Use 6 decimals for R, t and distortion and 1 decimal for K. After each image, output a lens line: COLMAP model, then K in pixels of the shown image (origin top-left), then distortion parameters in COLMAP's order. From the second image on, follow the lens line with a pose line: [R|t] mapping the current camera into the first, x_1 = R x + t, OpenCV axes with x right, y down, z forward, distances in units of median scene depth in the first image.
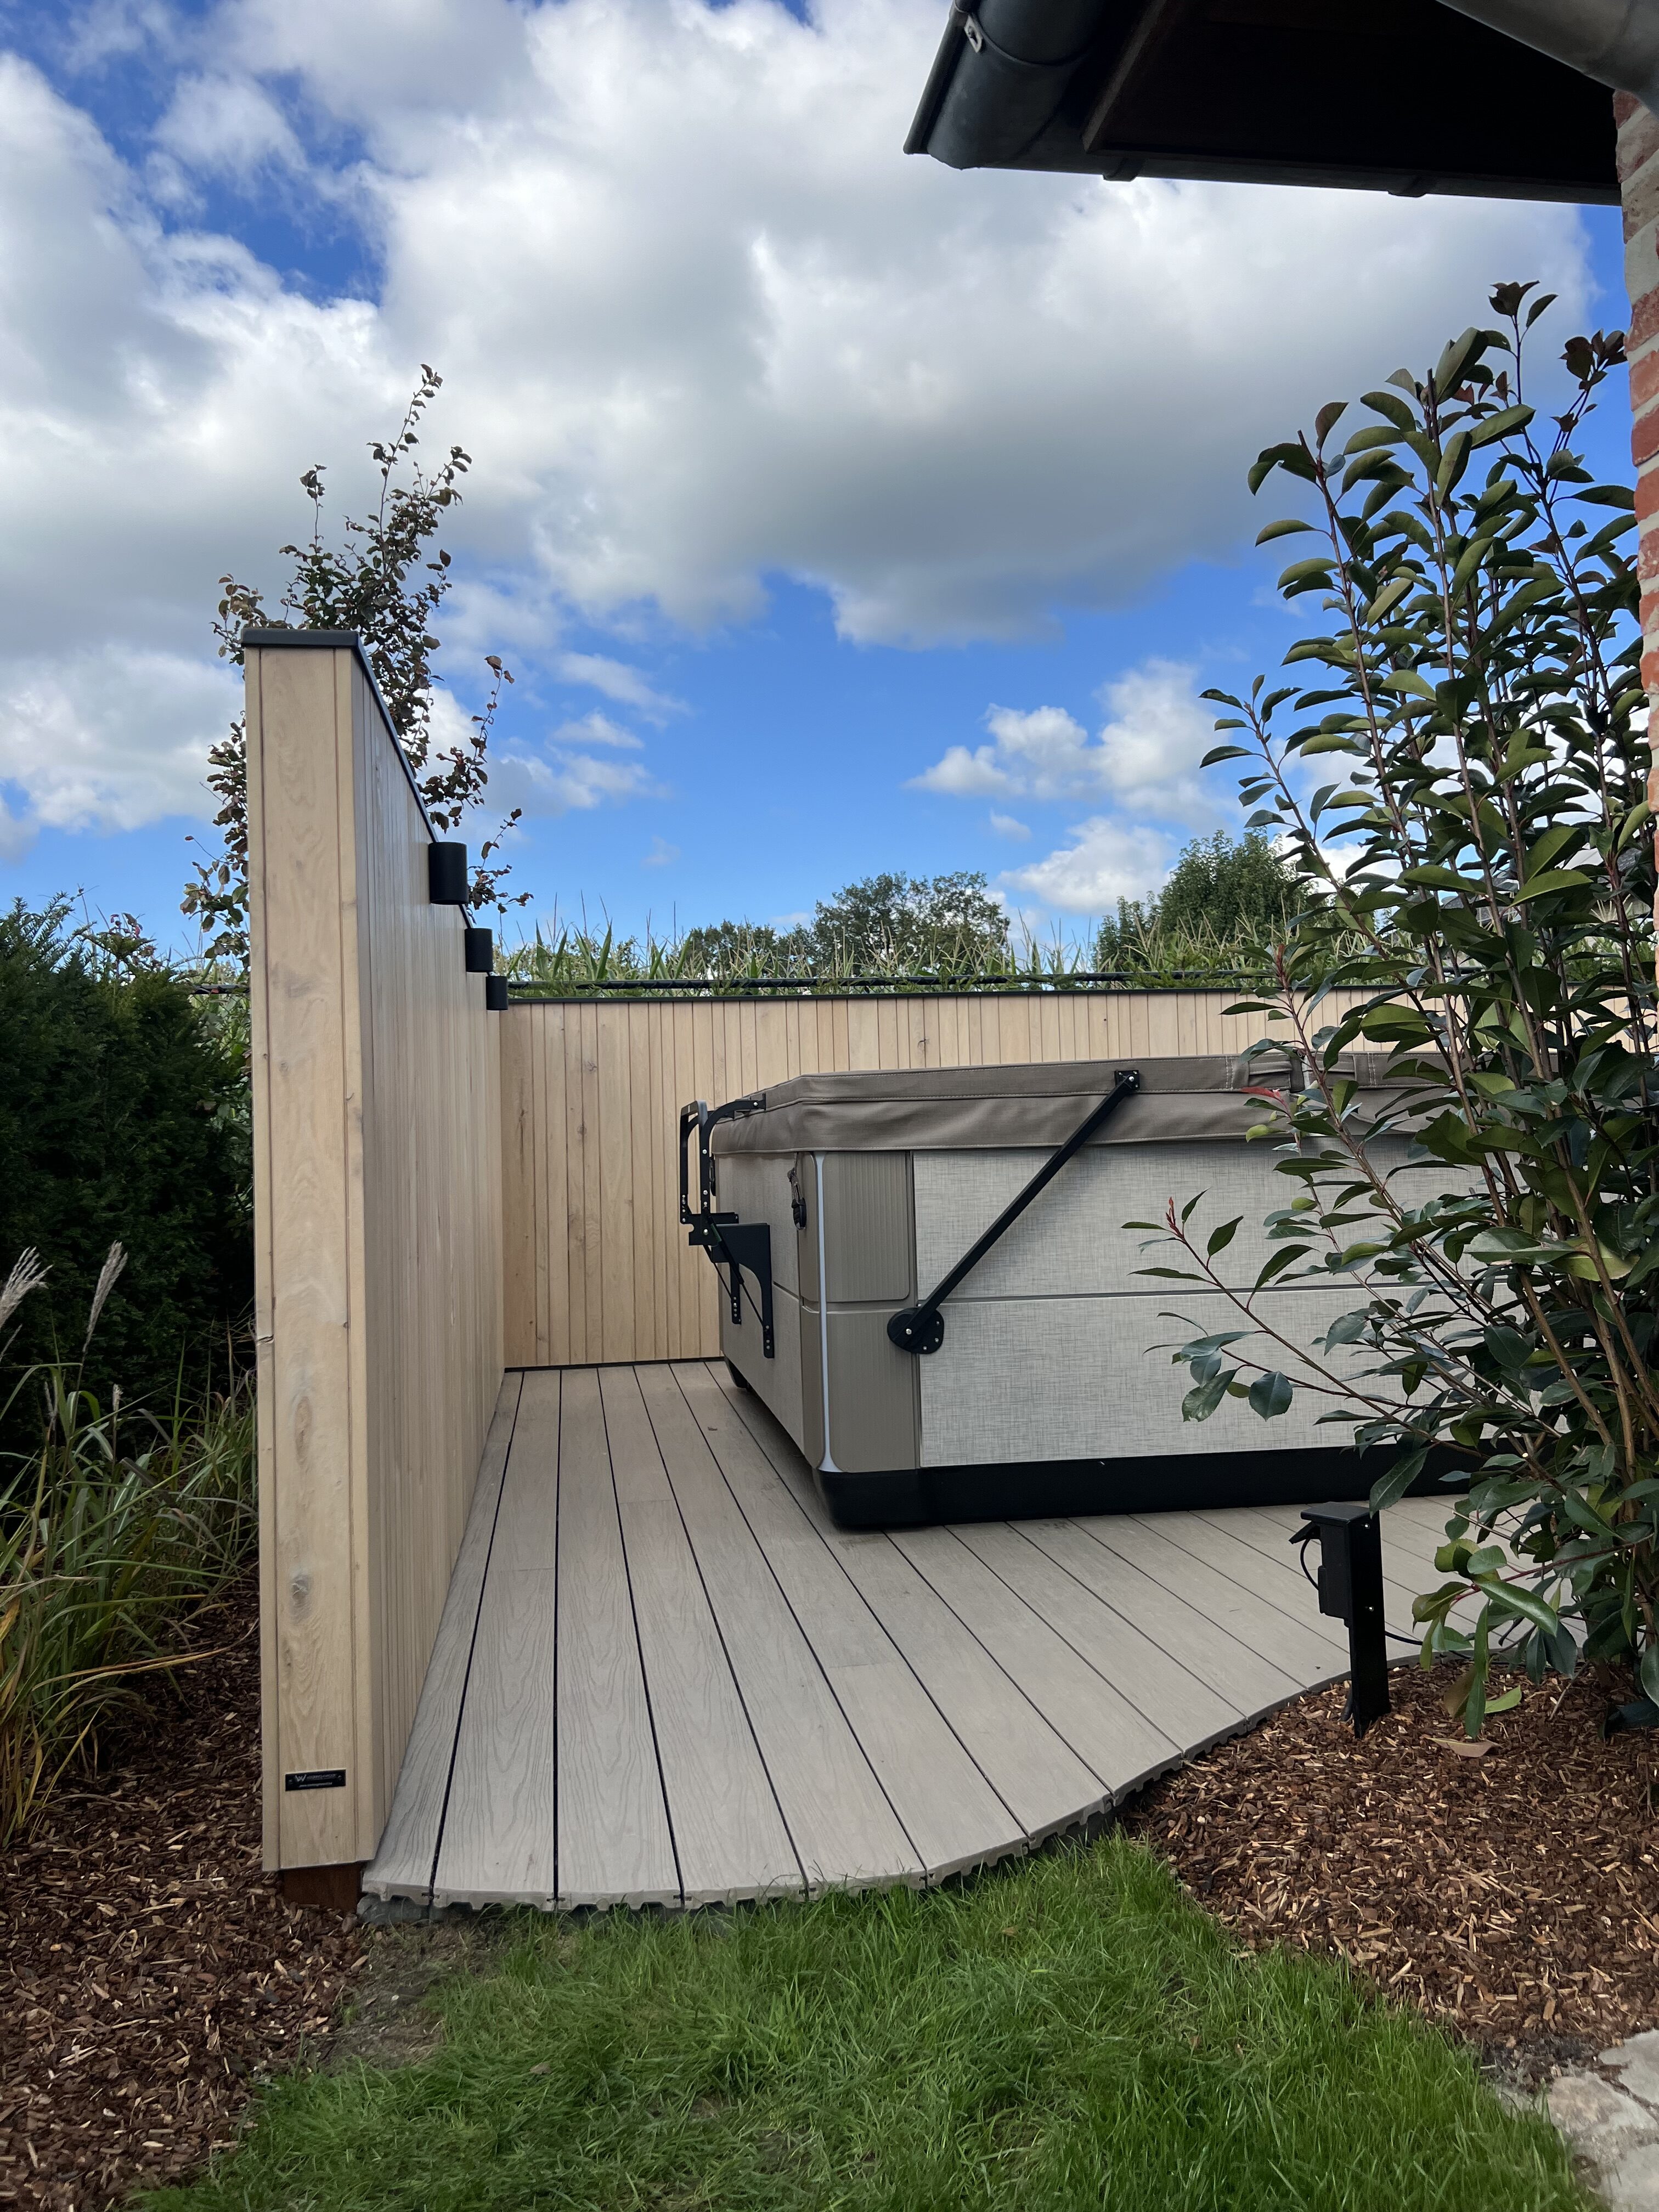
lens RADIAL K [[1654.1, 0, 829.5], [0, 1654.1, 1106.0], [0, 0, 1]] dist [0.078649, -0.082150]
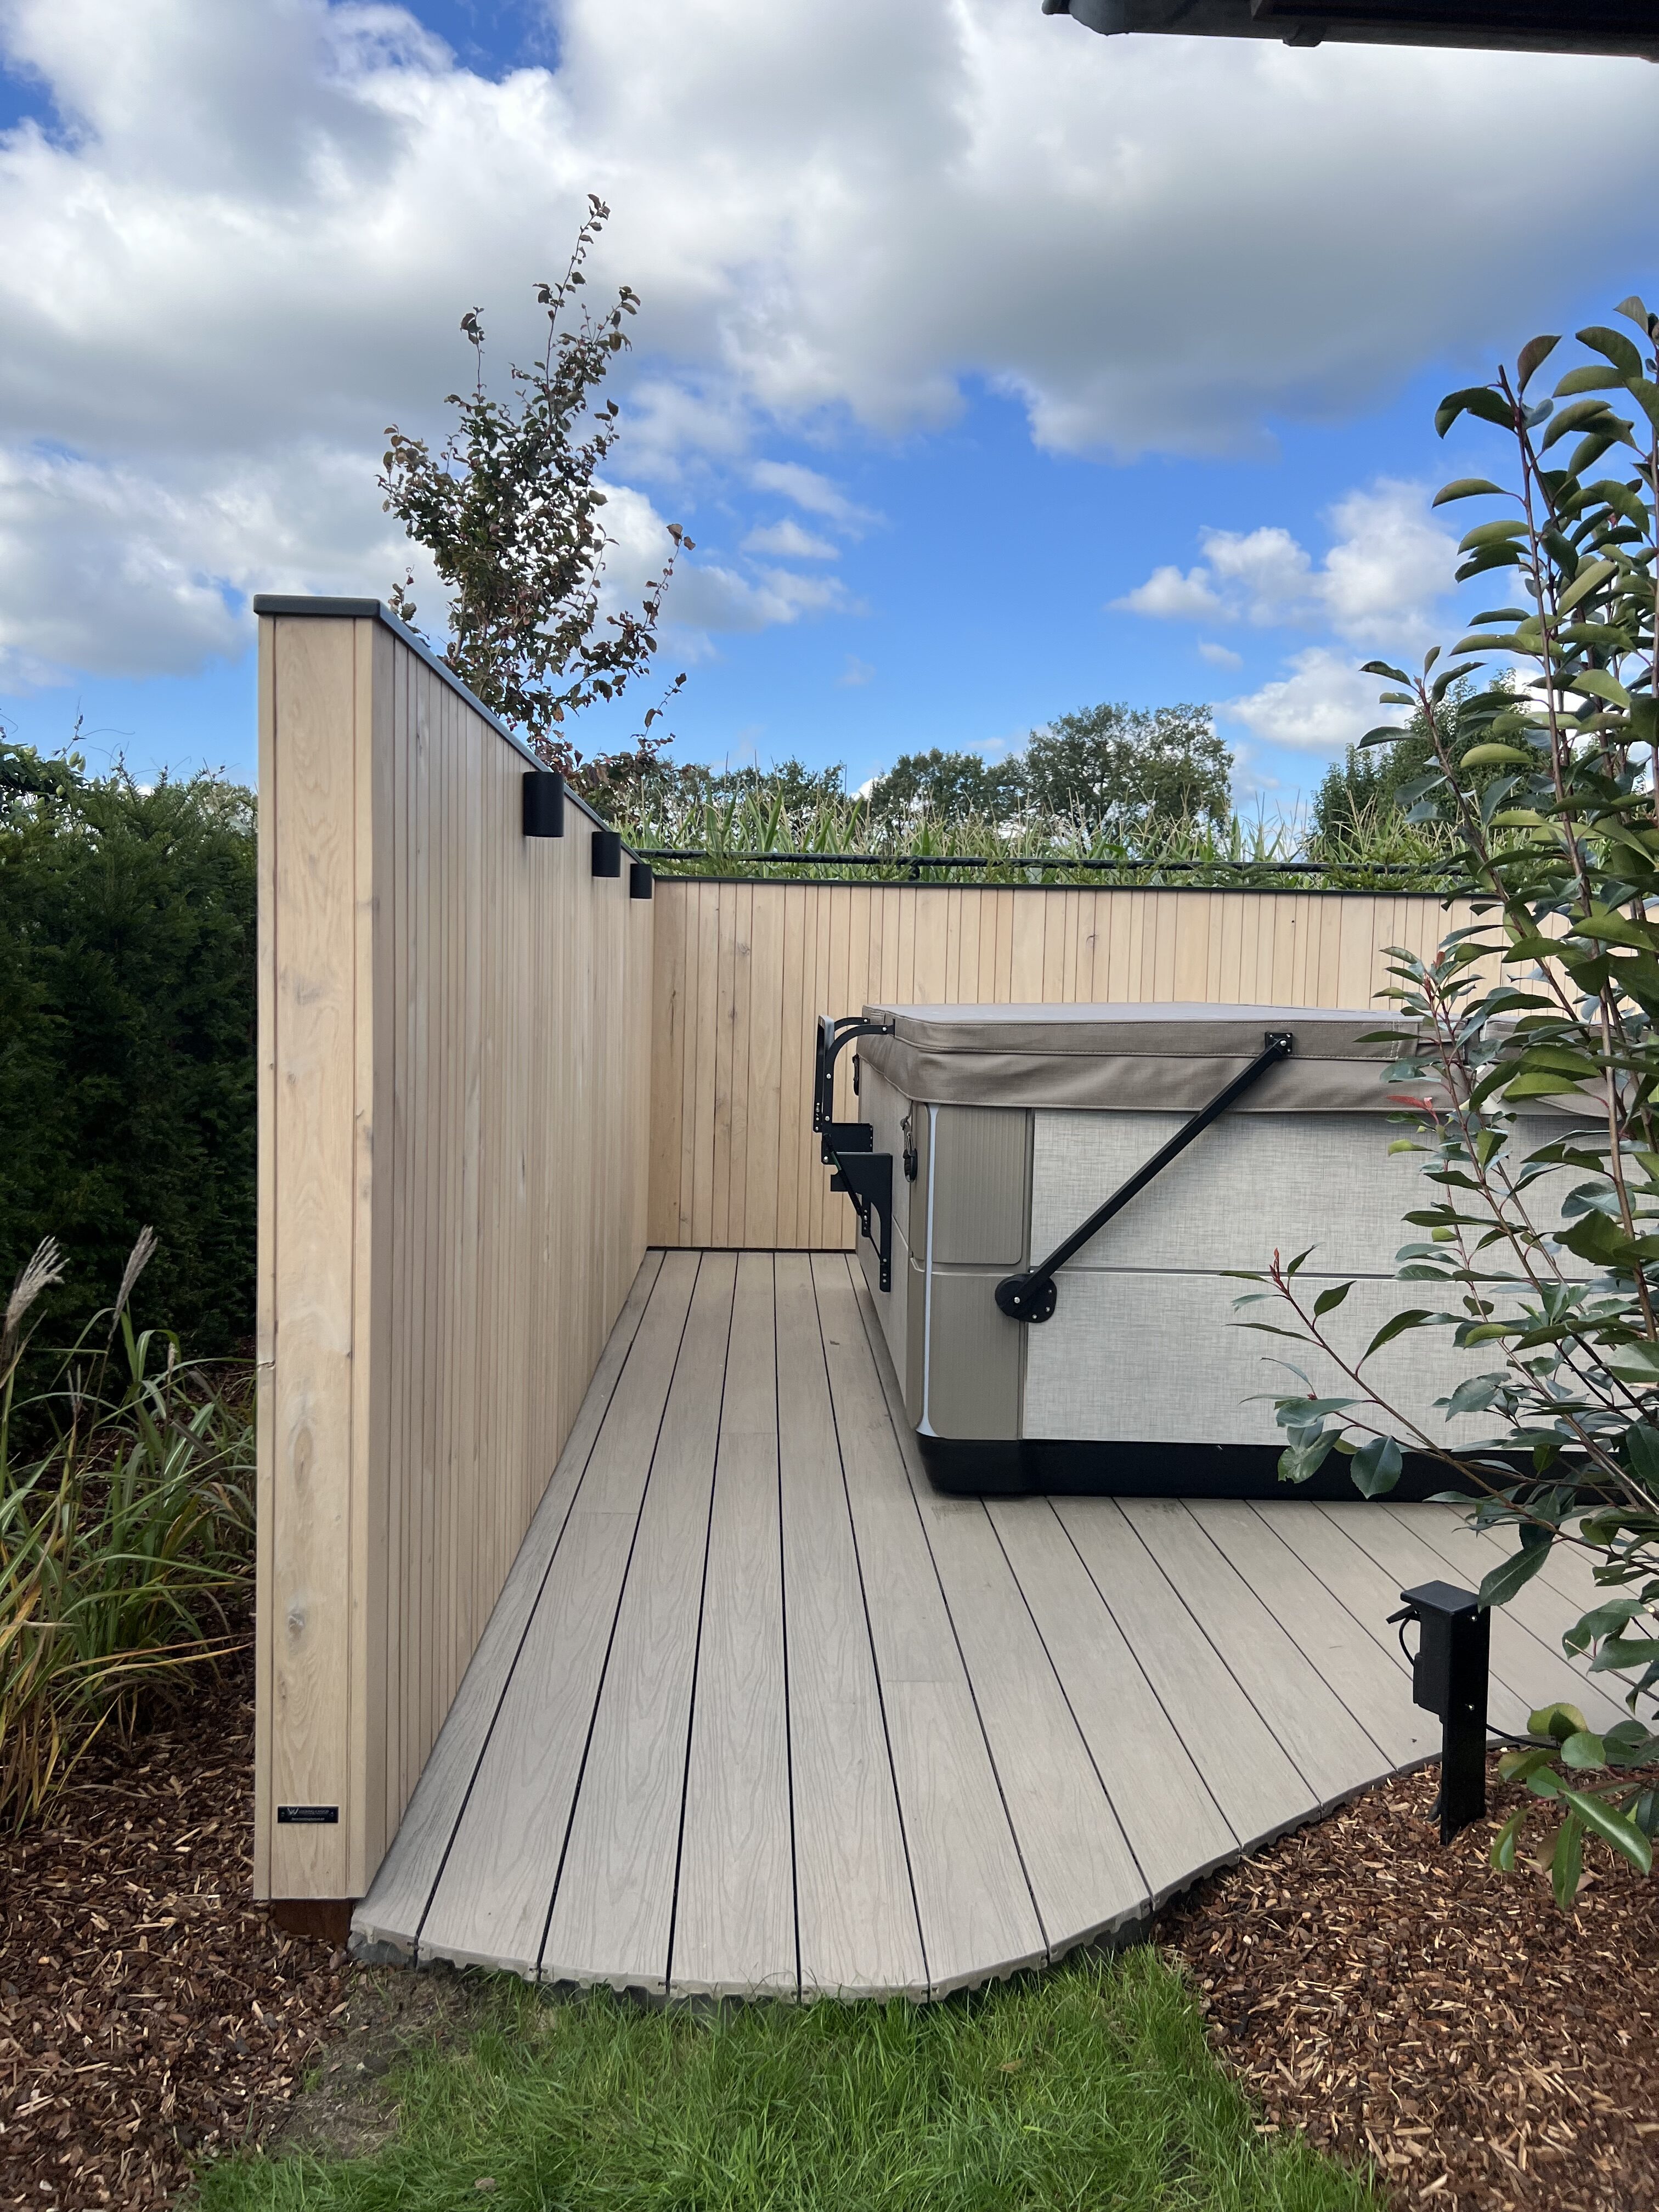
lens RADIAL K [[1654.1, 0, 829.5], [0, 1654.1, 1106.0], [0, 0, 1]] dist [0.078649, -0.082150]
pose [[0.991531, 0.061788, -0.114233, 0.069432], [-0.050024, 0.993410, 0.103123, -0.106976], [0.119852, -0.096535, 0.988087, 0.104290]]
